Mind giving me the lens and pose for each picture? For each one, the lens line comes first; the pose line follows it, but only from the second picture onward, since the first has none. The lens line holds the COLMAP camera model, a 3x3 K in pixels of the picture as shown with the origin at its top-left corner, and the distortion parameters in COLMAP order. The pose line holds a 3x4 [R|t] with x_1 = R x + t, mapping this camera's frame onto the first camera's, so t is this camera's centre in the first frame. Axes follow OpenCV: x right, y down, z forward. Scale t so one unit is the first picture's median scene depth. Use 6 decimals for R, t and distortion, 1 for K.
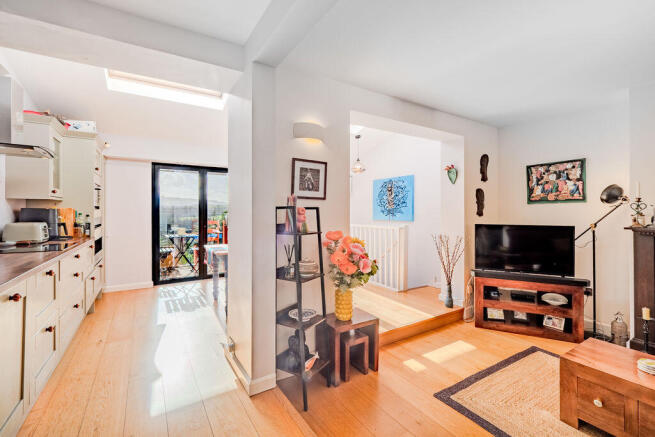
lens RADIAL K [[286.8, 0, 327.5], [0, 286.8, 218.5], [0, 0, 1]] dist [-0.000252, 0.000060]
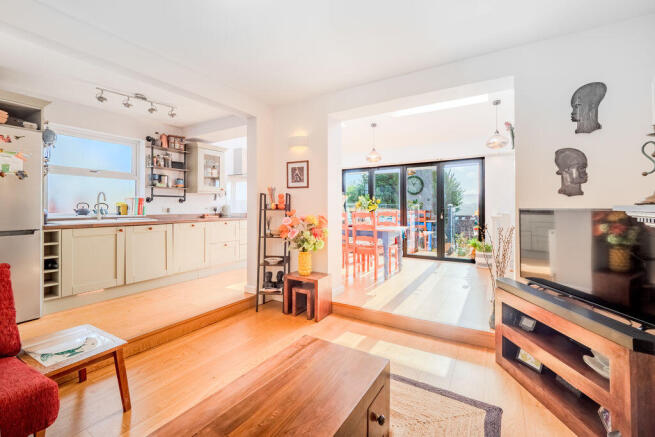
lens RADIAL K [[286.8, 0, 327.5], [0, 286.8, 218.5], [0, 0, 1]] dist [-0.000252, 0.000060]
pose [[0.437899, 0.034551, -0.898360, 1.296911], [-0.015834, 0.999403, 0.030719, 0.039363], [0.898885, 0.000773, 0.438185, 0.484624]]
